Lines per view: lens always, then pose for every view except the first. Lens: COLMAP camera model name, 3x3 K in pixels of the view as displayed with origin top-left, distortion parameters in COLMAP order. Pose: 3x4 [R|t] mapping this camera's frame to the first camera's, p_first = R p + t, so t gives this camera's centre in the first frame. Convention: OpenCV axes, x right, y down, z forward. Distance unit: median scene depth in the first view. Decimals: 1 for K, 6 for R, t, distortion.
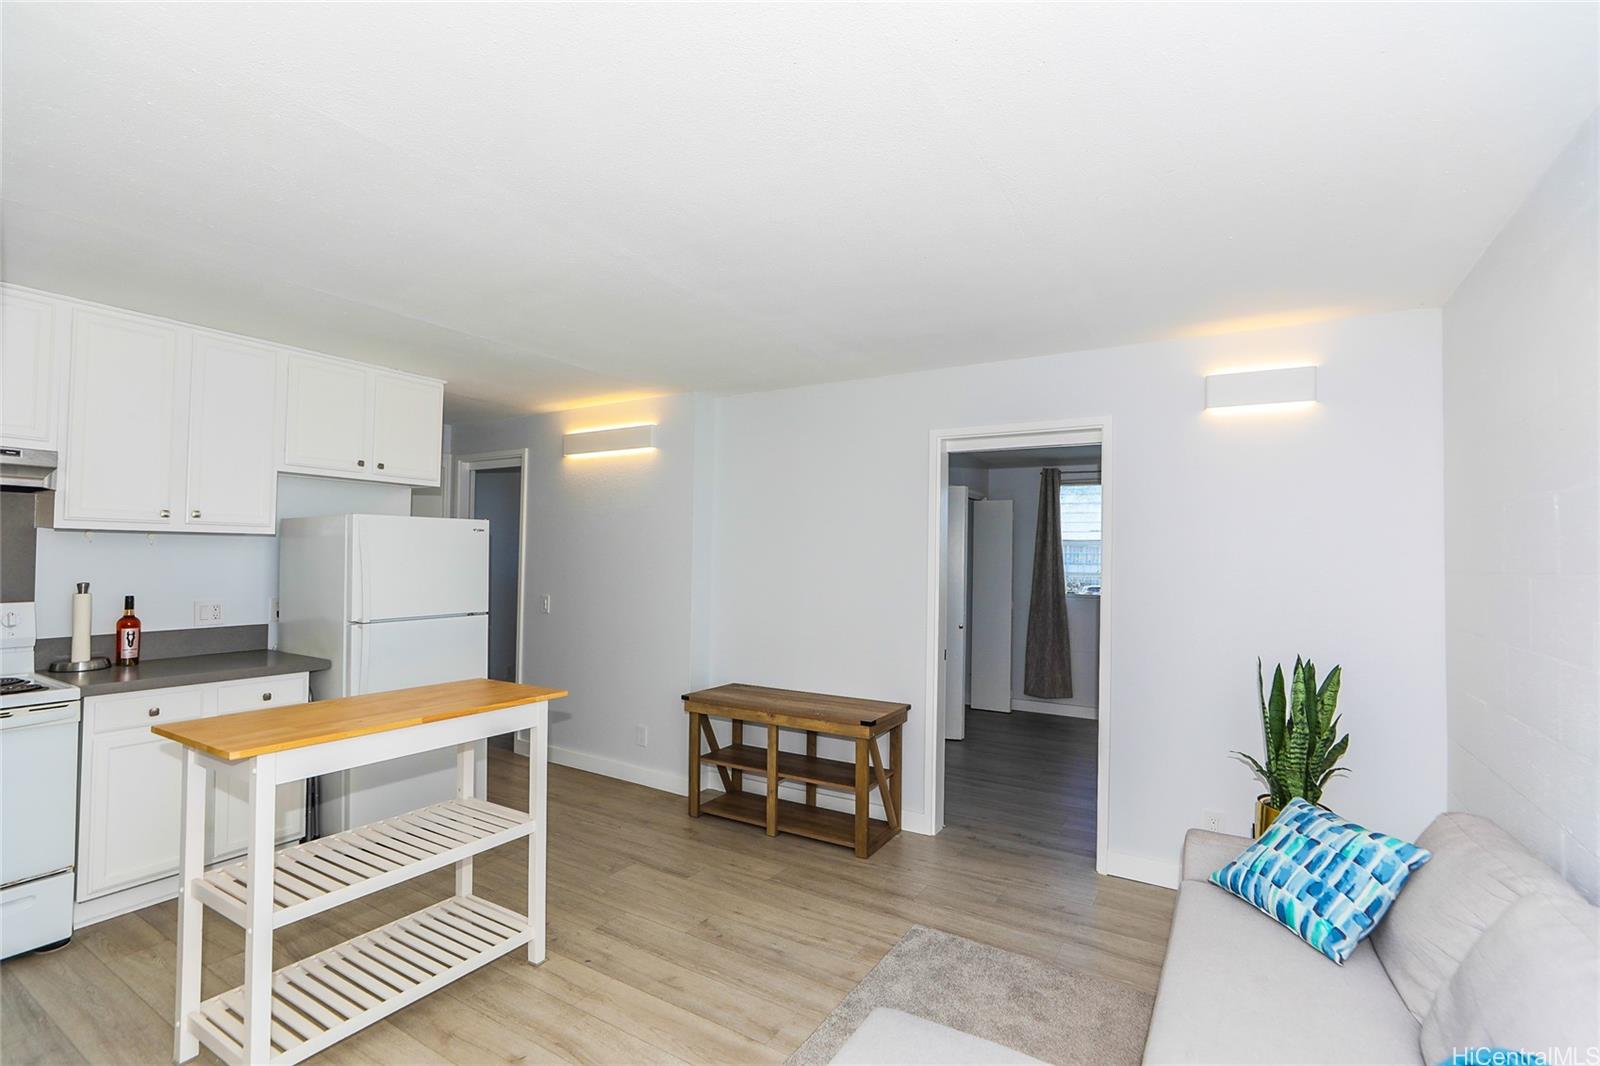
lens RADIAL K [[737.5, 0, 792.4], [0, 737.5, 543.7], [0, 0, 1]] dist [-0.033731, 0.015948]
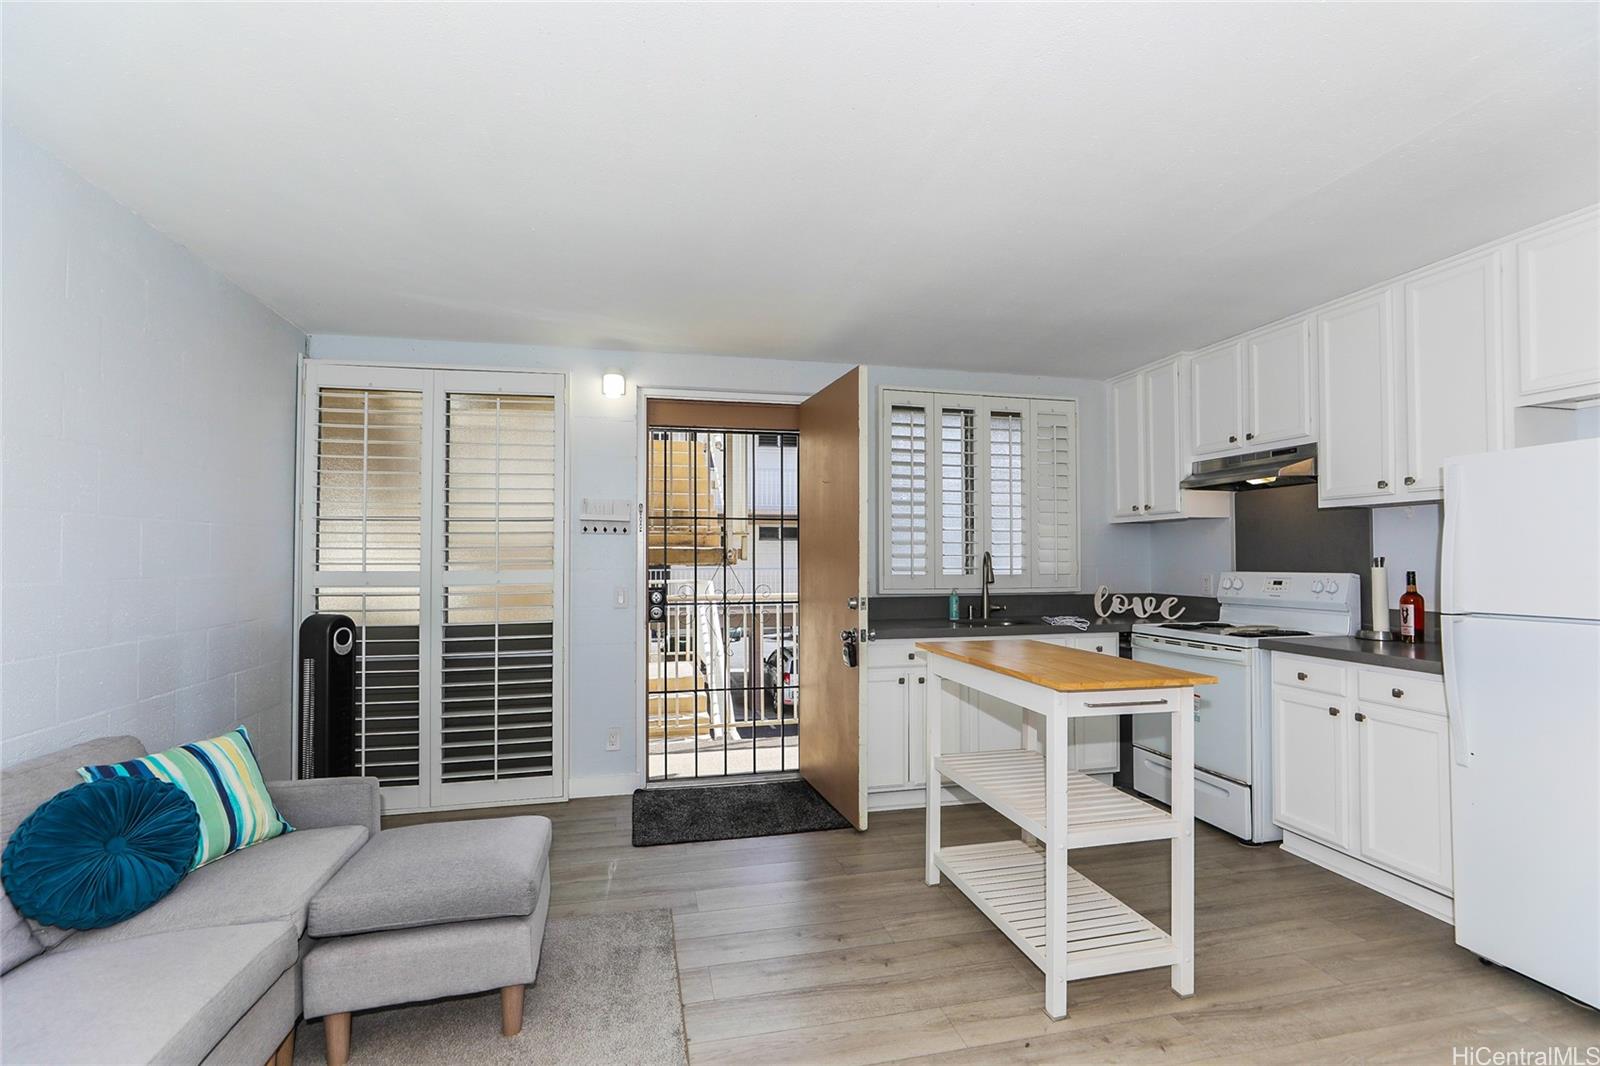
lens RADIAL K [[725.3, 0, 806.3], [0, 725.3, 544.2], [0, 0, 1]] dist [-0.030540, 0.014904]
pose [[-0.692639, -0.024473, -0.720869, 0.334179], [0.006726, 0.999162, -0.040384, 0.068962], [0.721253, -0.032820, -0.691894, 1.081448]]
